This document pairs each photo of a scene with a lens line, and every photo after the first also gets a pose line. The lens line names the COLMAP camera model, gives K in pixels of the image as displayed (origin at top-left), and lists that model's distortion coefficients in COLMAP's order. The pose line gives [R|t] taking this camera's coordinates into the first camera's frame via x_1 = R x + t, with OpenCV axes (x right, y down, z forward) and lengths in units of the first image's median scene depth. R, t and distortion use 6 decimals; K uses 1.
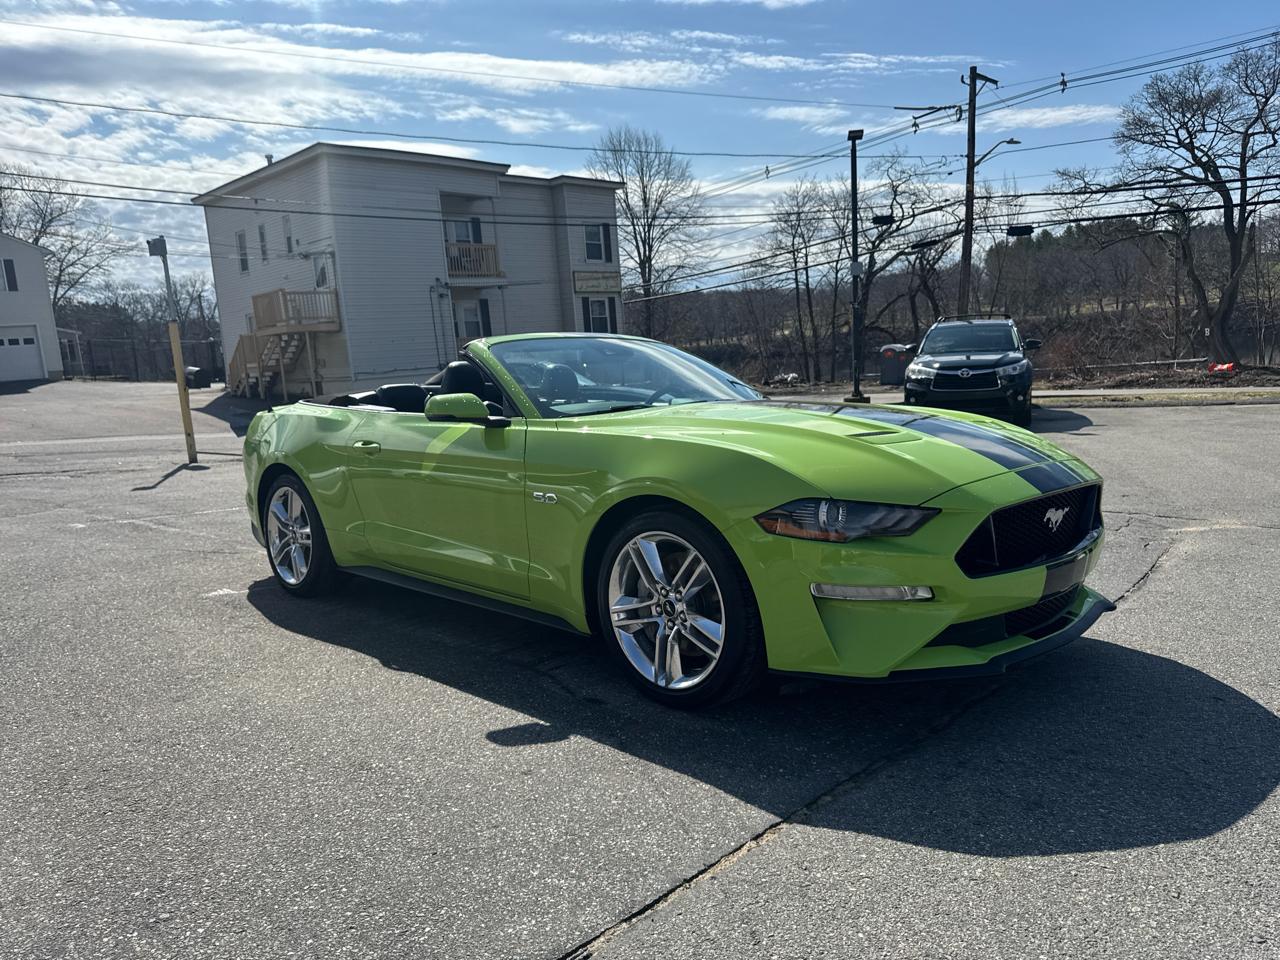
lens RADIAL K [[928.9, 0, 635.4], [0, 928.9, 475.6], [0, 0, 1]] dist [0.024506, -0.025052]
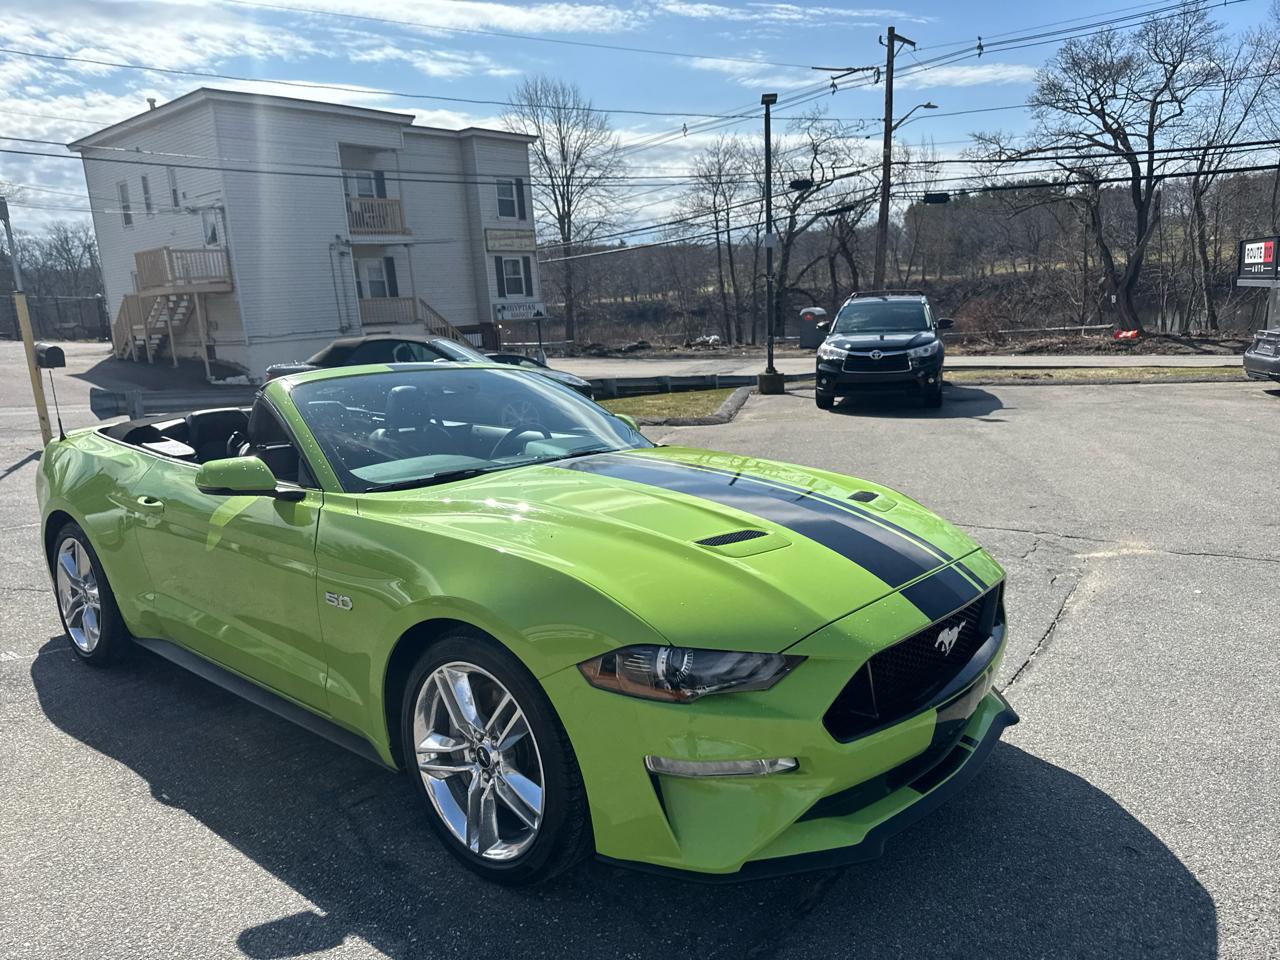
lens RADIAL K [[928.9, 0, 636.7], [0, 928.9, 472.2], [0, 0, 1]] dist [0.024506, -0.025052]
pose [[0.996719, -0.006437, 0.080682, 0.010717], [0.002779, 0.998967, 0.045365, -0.013991], [-0.080890, -0.044992, 0.995707, 0.020398]]
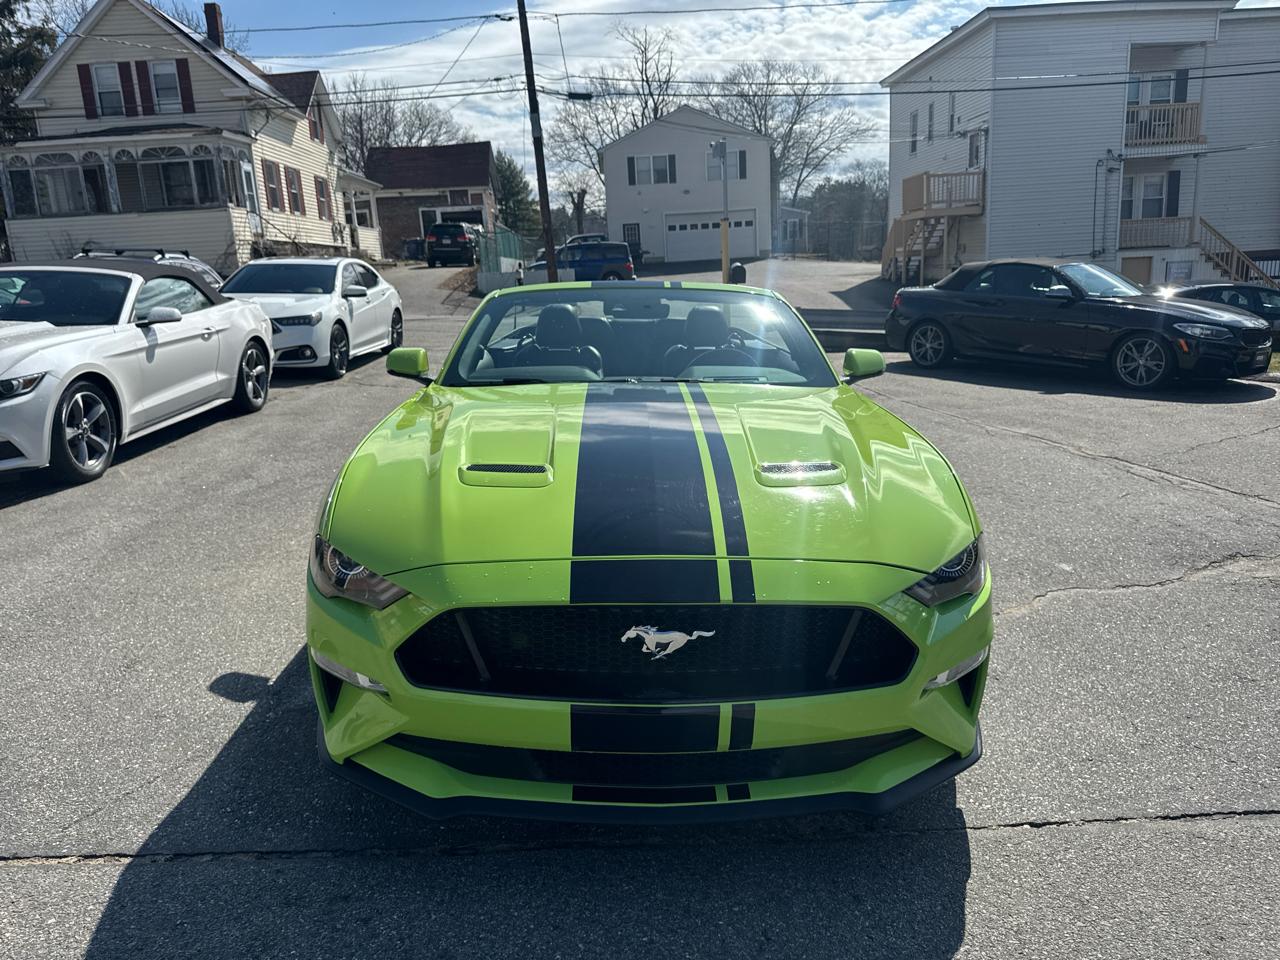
lens RADIAL K [[928.9, 0, 654.0], [0, 928.9, 474.6], [0, 0, 1]] dist [0.024506, -0.025052]
pose [[0.740544, 0.177003, -0.648278, 0.087944], [-0.091398, 0.982253, 0.163784, -0.018541], [0.665763, -0.062038, 0.743579, 0.049974]]
